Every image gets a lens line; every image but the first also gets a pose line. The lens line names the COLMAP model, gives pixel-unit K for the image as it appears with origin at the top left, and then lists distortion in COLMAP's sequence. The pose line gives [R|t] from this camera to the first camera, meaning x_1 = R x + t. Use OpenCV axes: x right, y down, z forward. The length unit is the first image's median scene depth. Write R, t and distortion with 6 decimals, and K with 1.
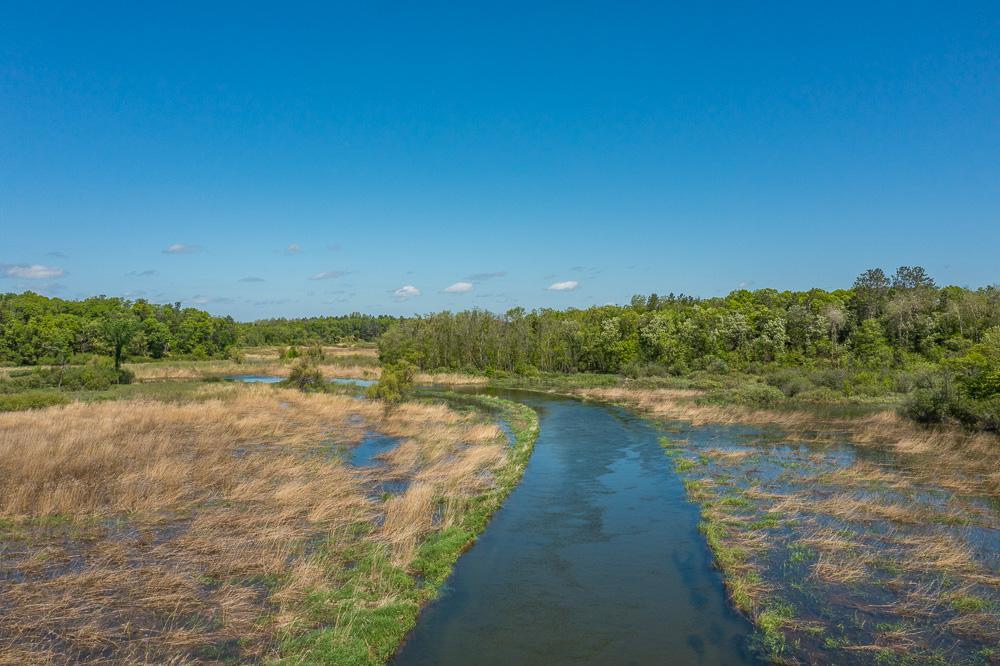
lens RADIAL K [[806.3, 0, 497.6], [0, 806.3, 335.4], [0, 0, 1]] dist [-0.016937, 0.014002]
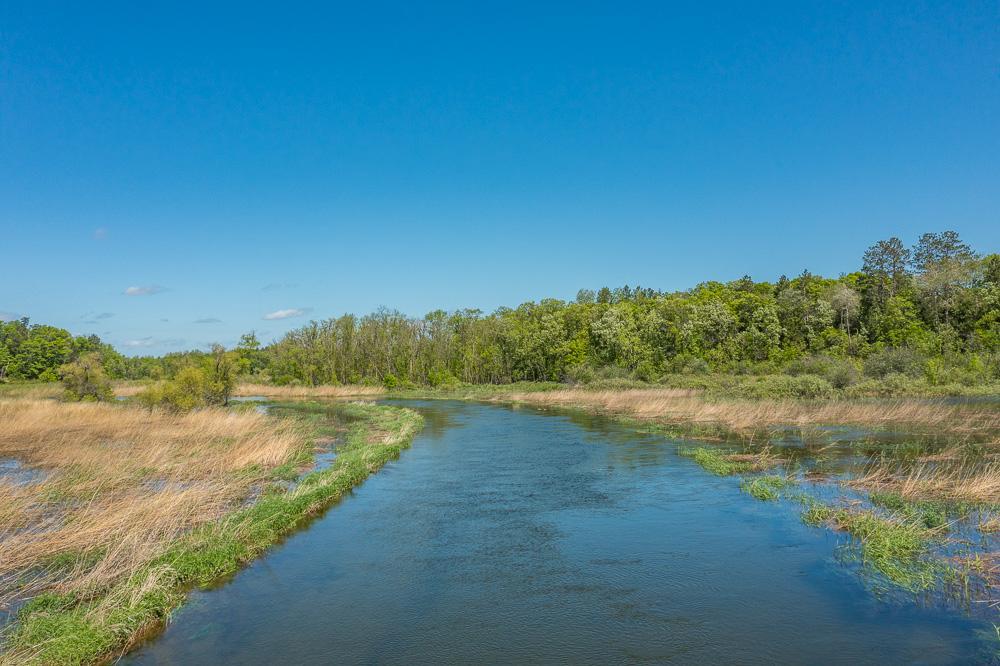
lens RADIAL K [[806.3, 0, 501.0], [0, 806.3, 331.6], [0, 0, 1]] dist [-0.016937, 0.014002]
pose [[0.996741, -0.015569, 0.079154, 0.030212], [0.019414, 0.998657, -0.048042, 0.033998], [-0.078300, 0.049422, 0.995704, 0.240734]]
